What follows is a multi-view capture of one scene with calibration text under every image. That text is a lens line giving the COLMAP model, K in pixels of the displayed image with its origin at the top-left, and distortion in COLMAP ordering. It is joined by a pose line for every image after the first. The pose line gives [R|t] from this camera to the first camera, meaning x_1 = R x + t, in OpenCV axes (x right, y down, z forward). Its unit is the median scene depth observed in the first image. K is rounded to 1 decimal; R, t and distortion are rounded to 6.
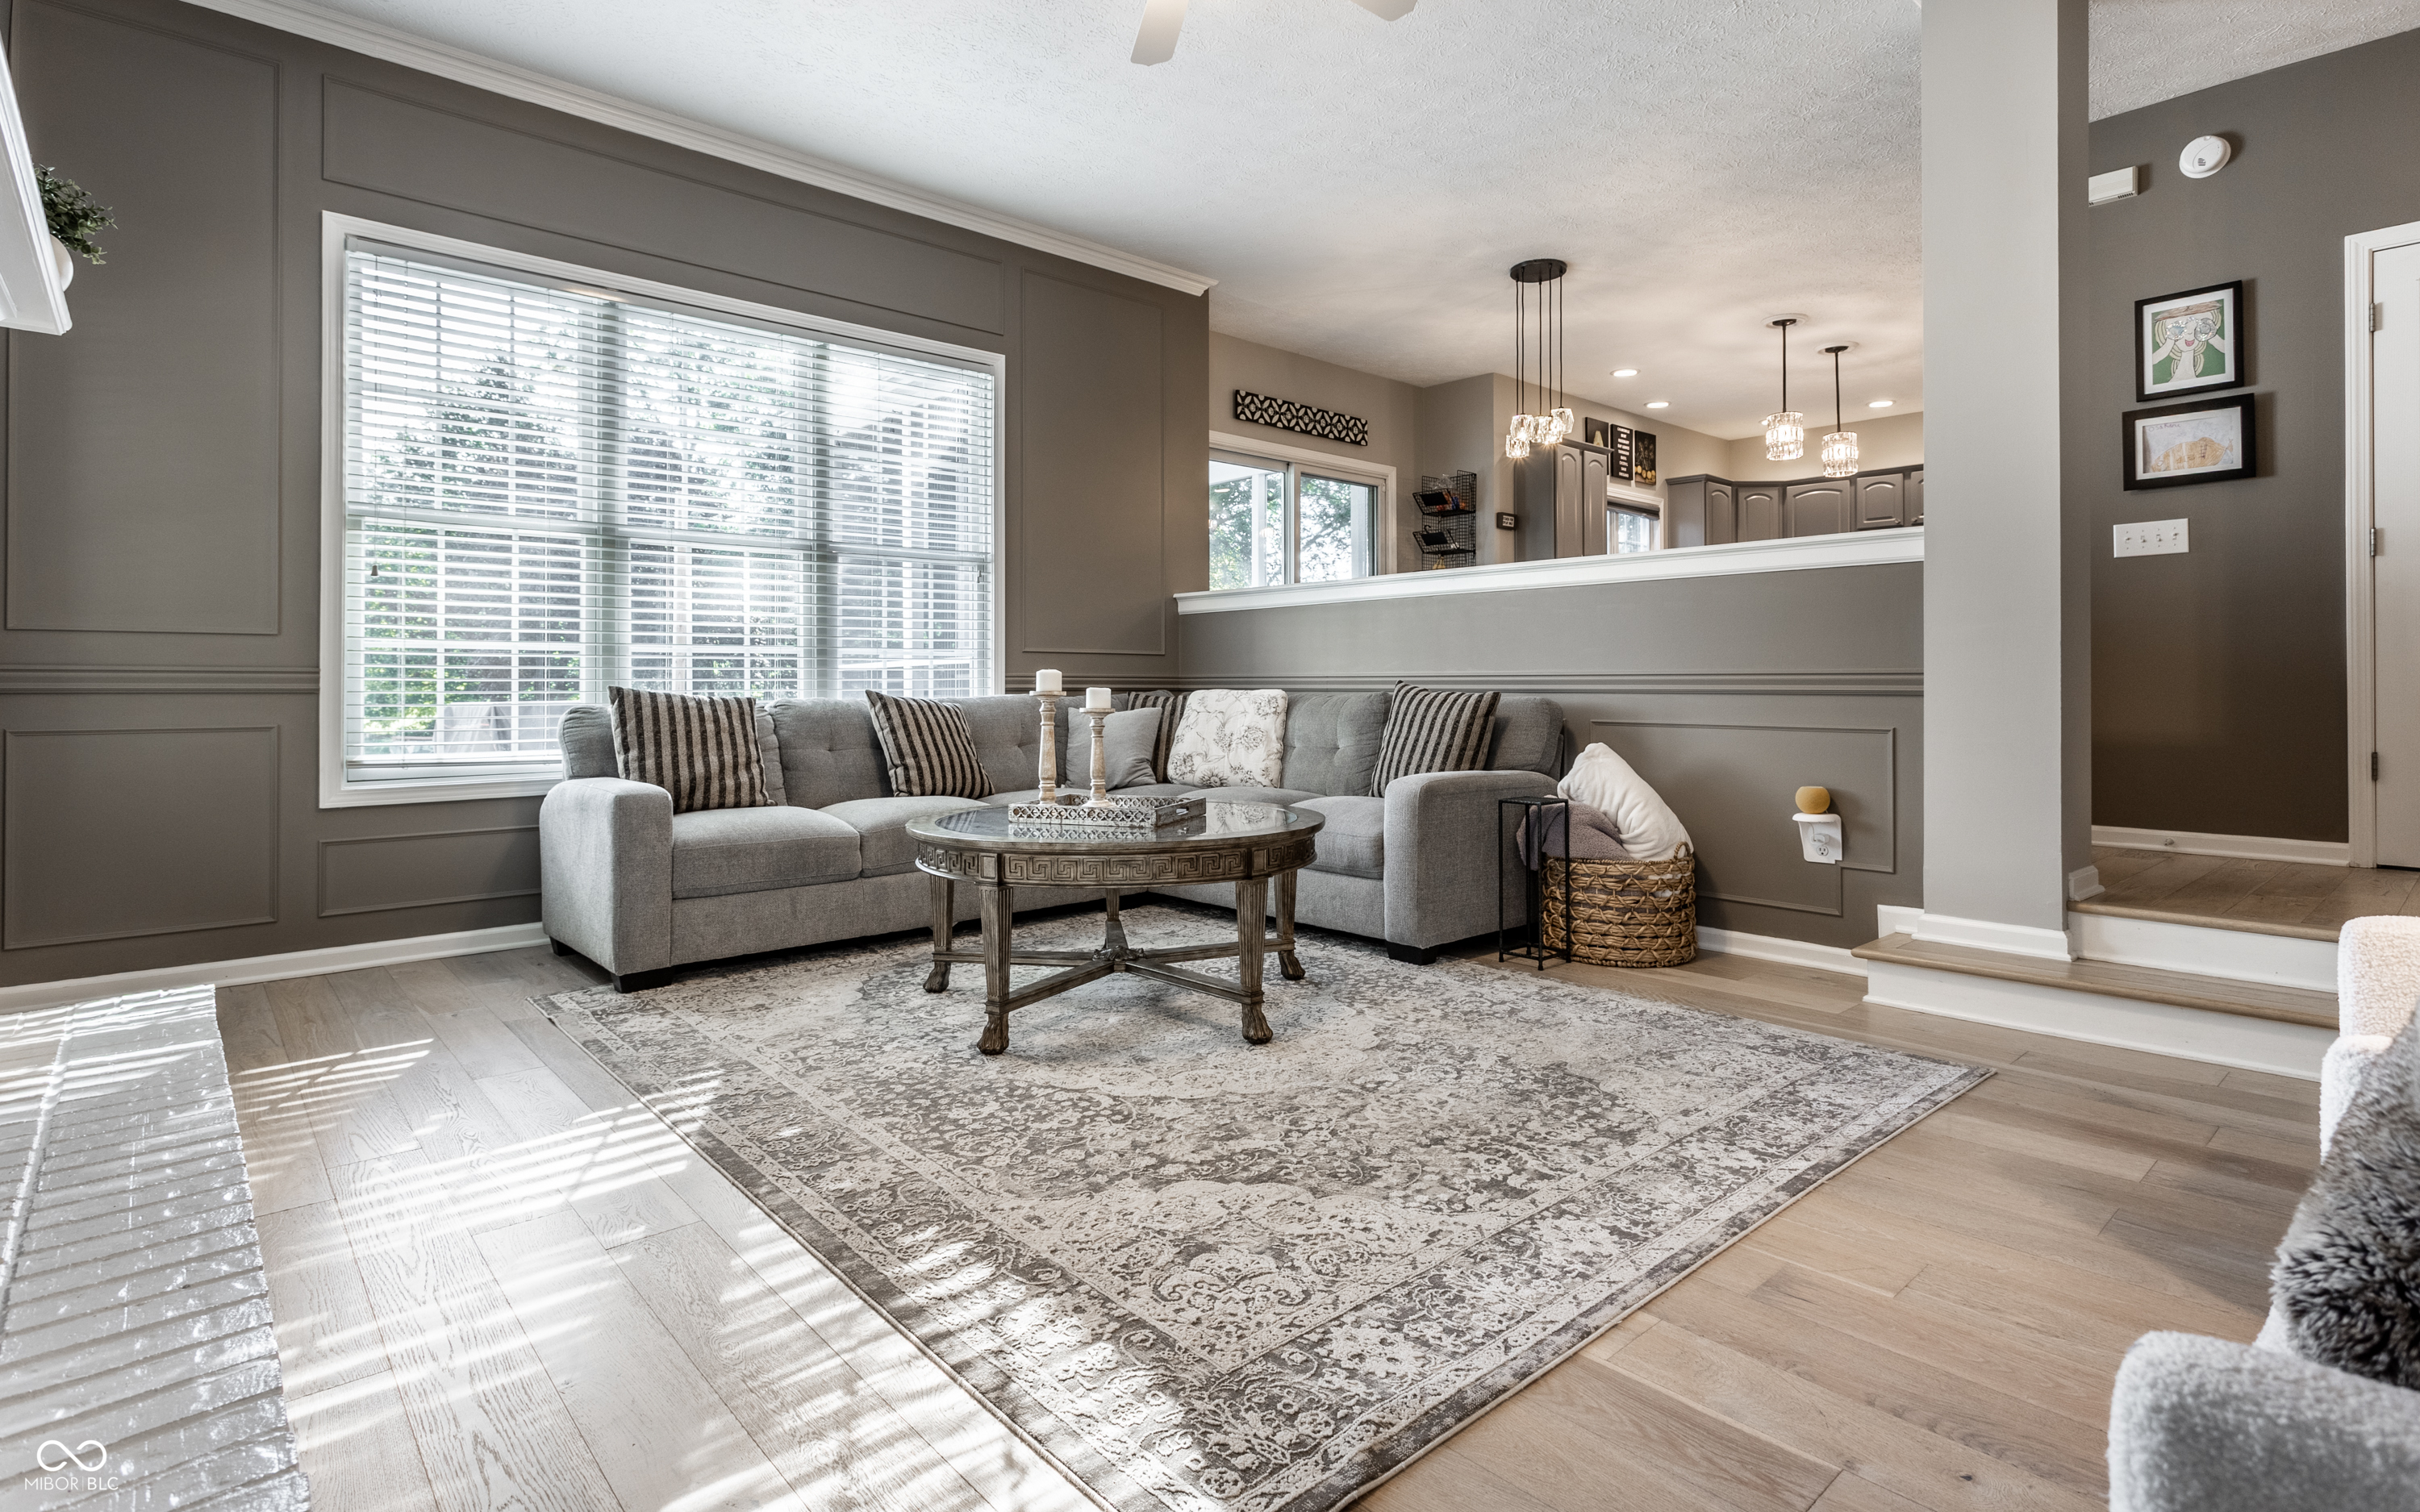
lens RADIAL K [[1174.3, 0, 1191.2], [0, 1174.3, 683.0], [0, 0, 1]] dist [-0.000967, 0.001221]
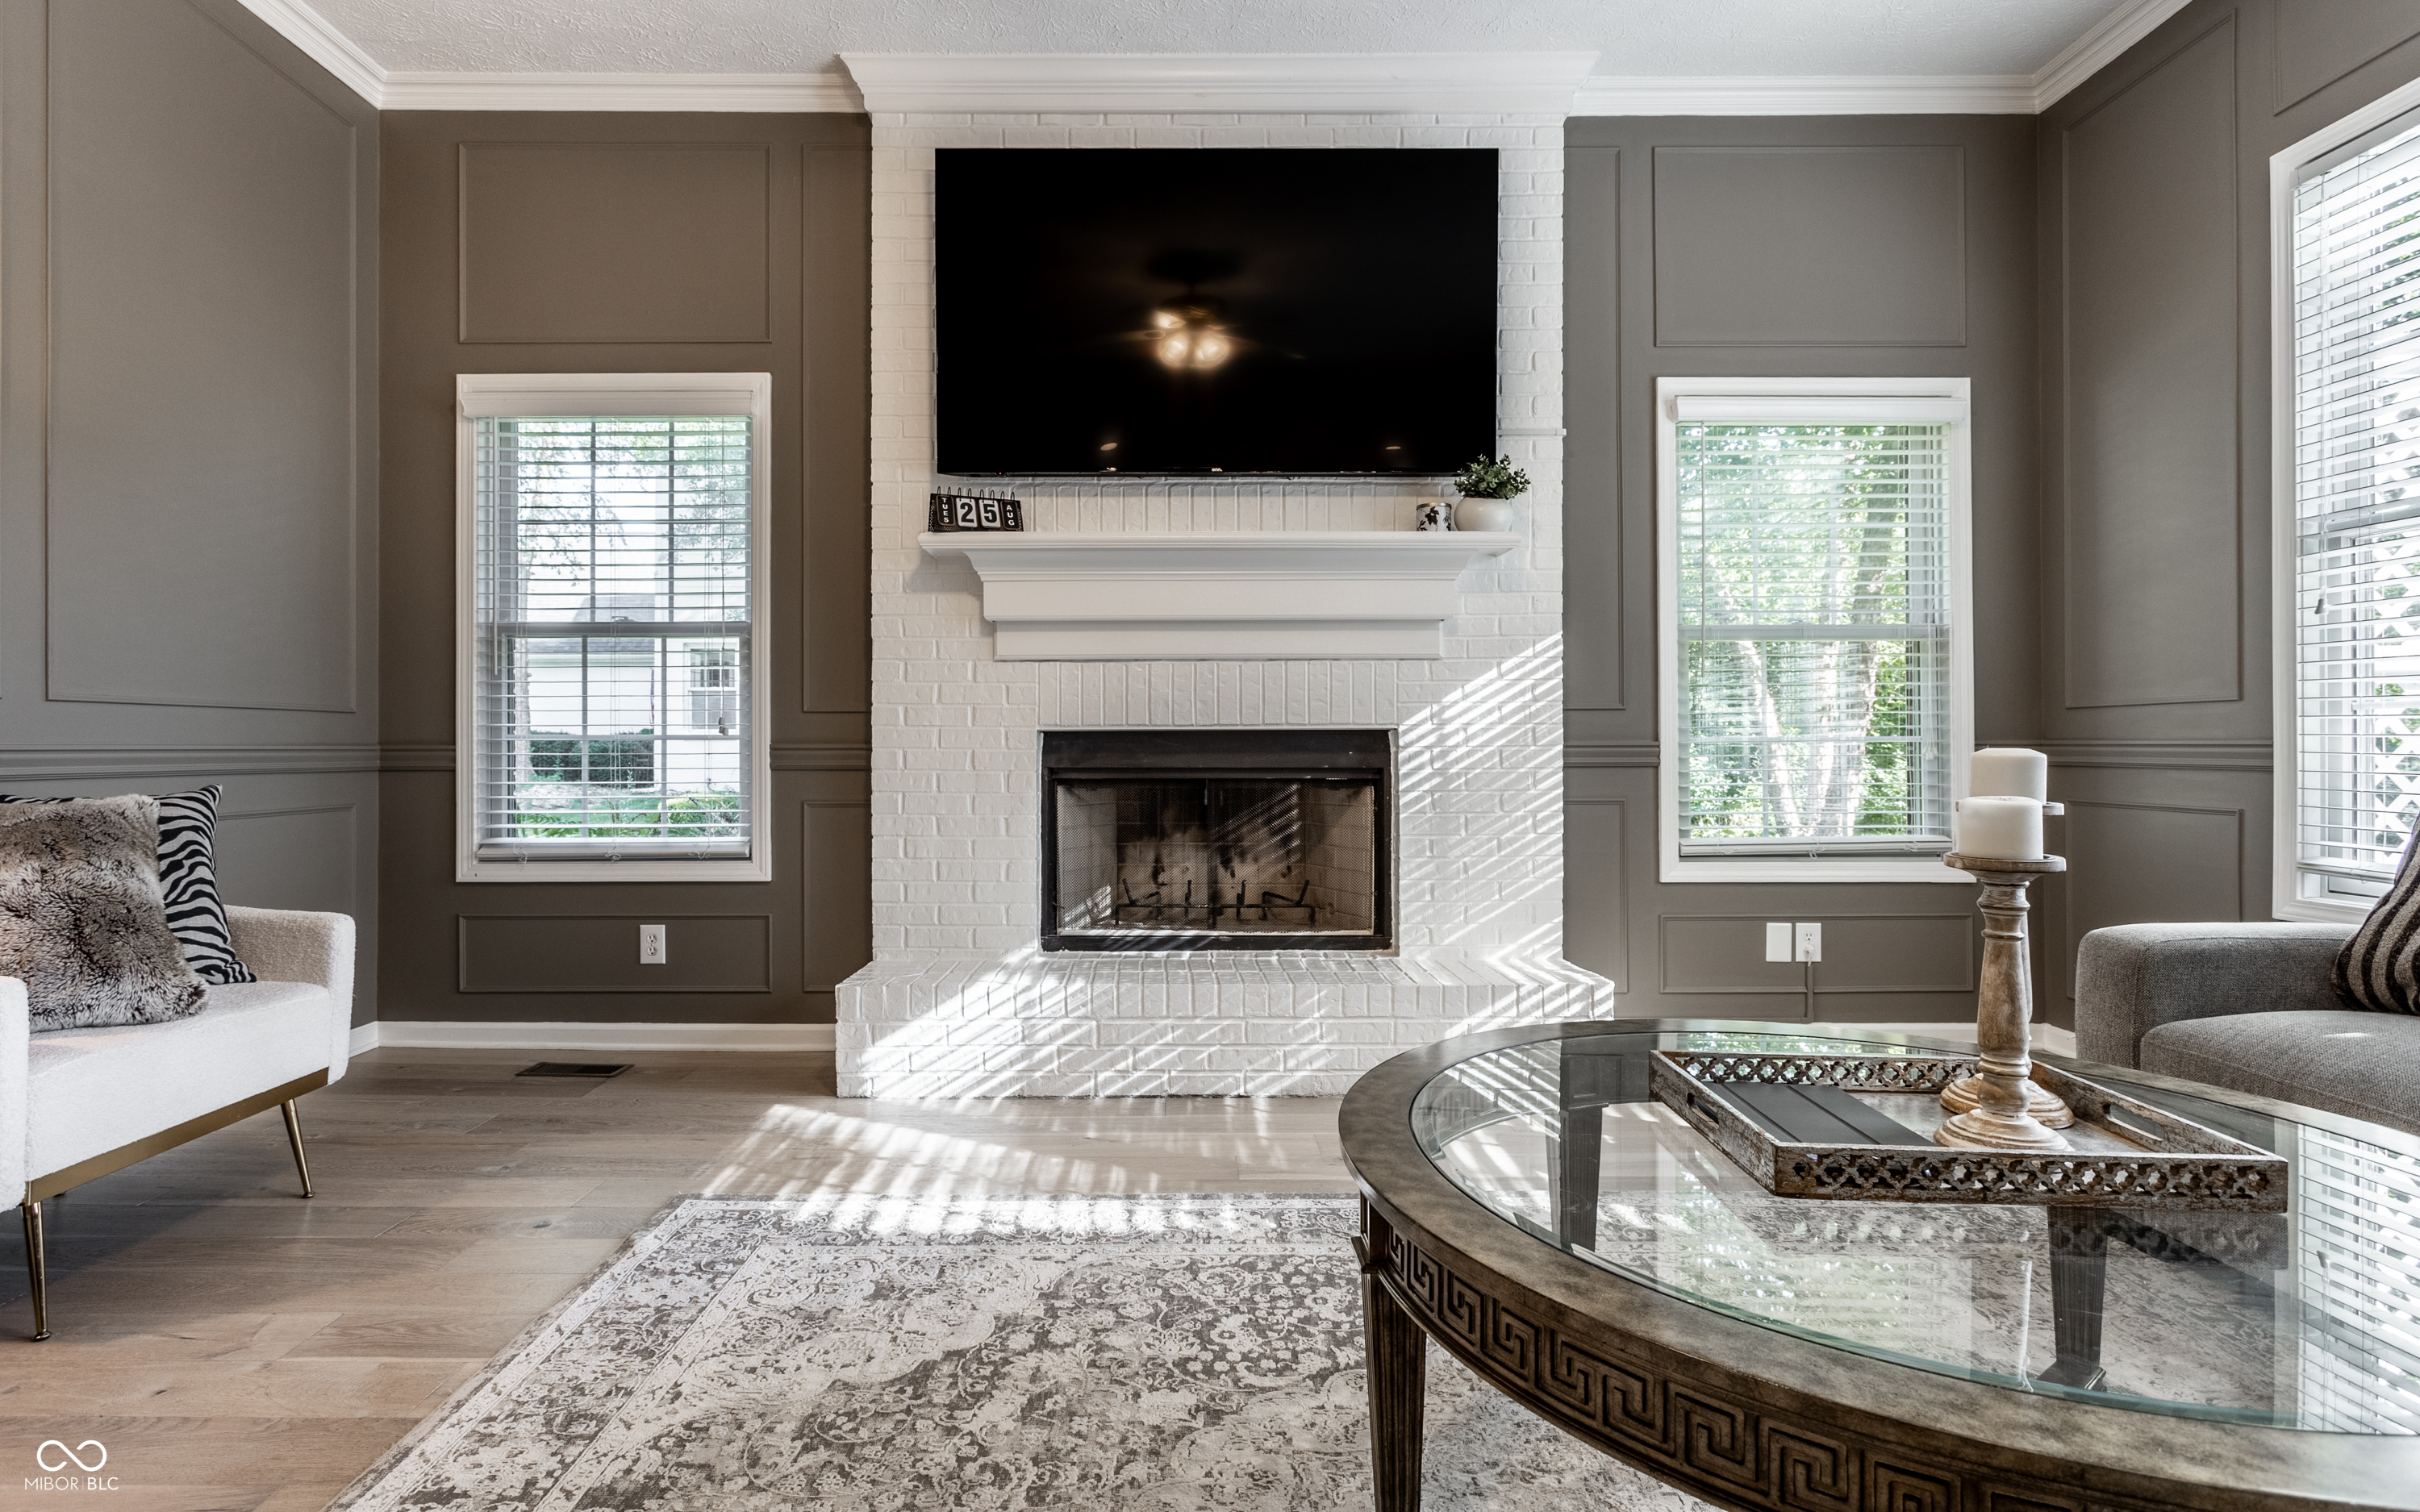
lens RADIAL K [[1174.3, 0, 1204.1], [0, 1174.3, 748.7], [0, 0, 1]] dist [-0.000967, 0.001221]
pose [[-0.638234, 0.004791, -0.769828, 0.551458], [0.005153, 0.999985, 0.001951, -0.020974], [0.769826, -0.002722, -0.638249, 1.629760]]
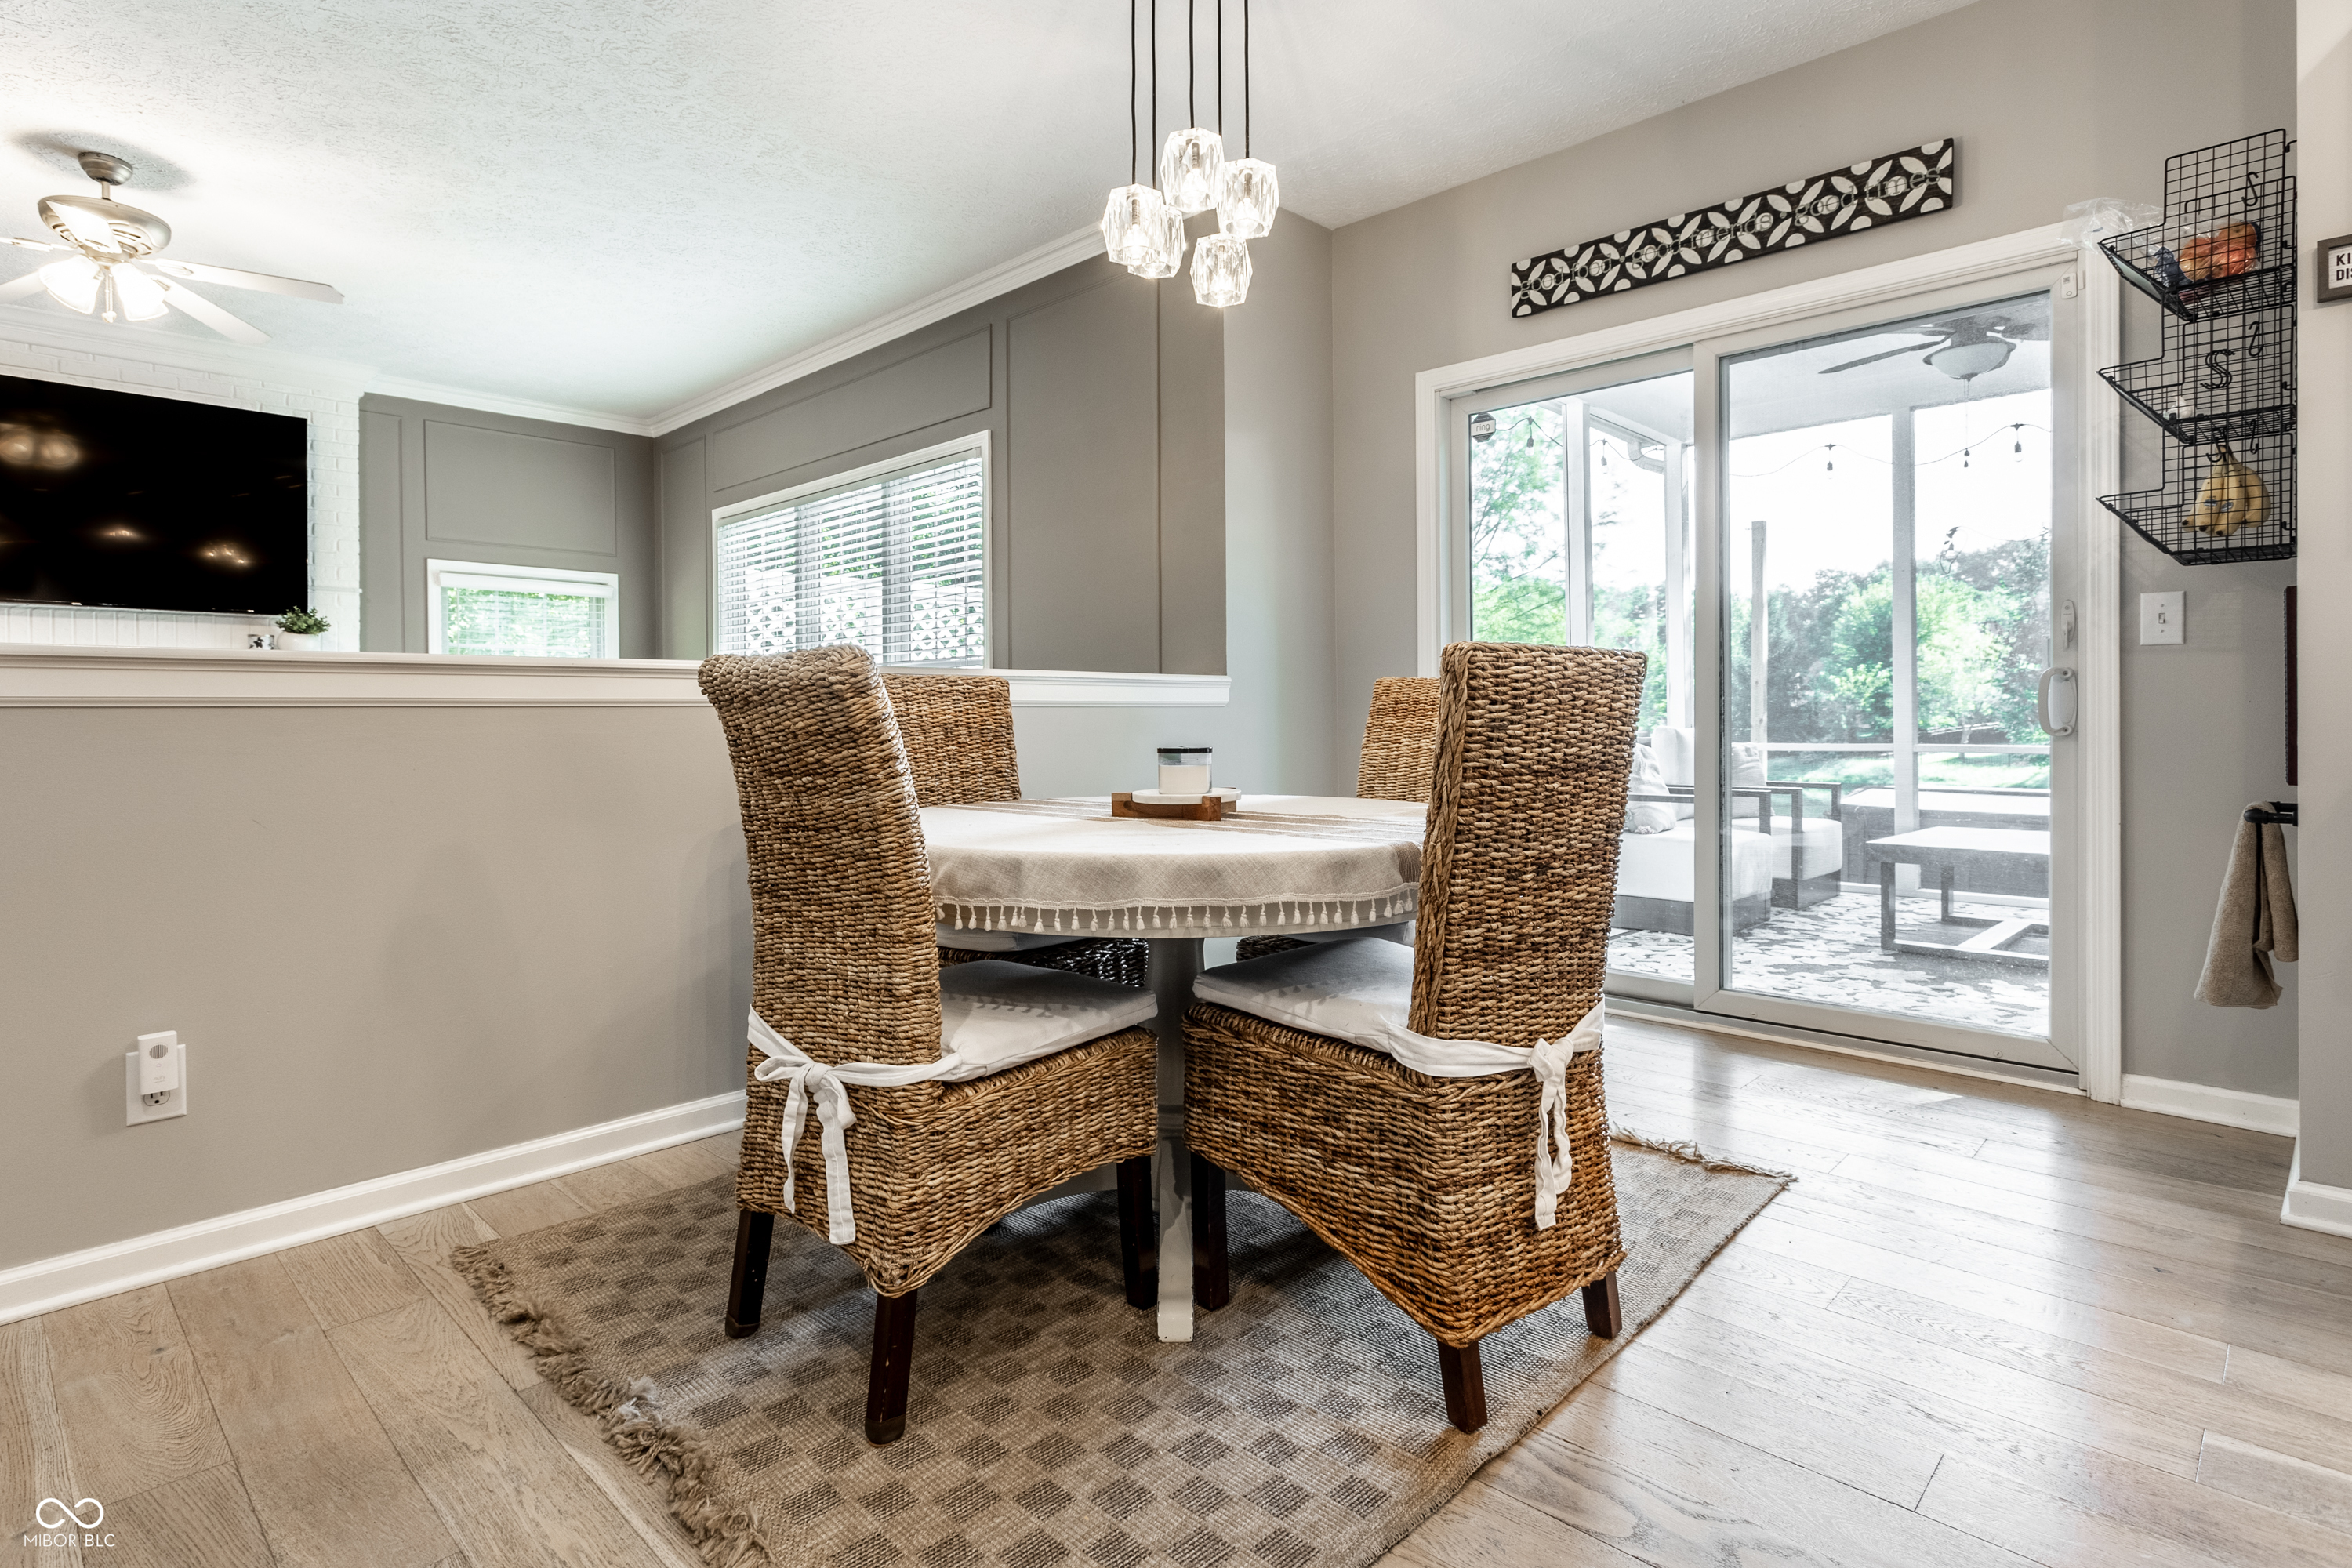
lens RADIAL K [[1192.8, 0, 1170.6], [0, 1192.8, 722.0], [0, 0, 1]] dist [0.000684, 0.000156]
pose [[0.080450, 0.012779, -0.996677, 1.844434], [0.009347, 0.999864, 0.013574, -0.167399], [0.996715, -0.010408, 0.080320, 2.593183]]
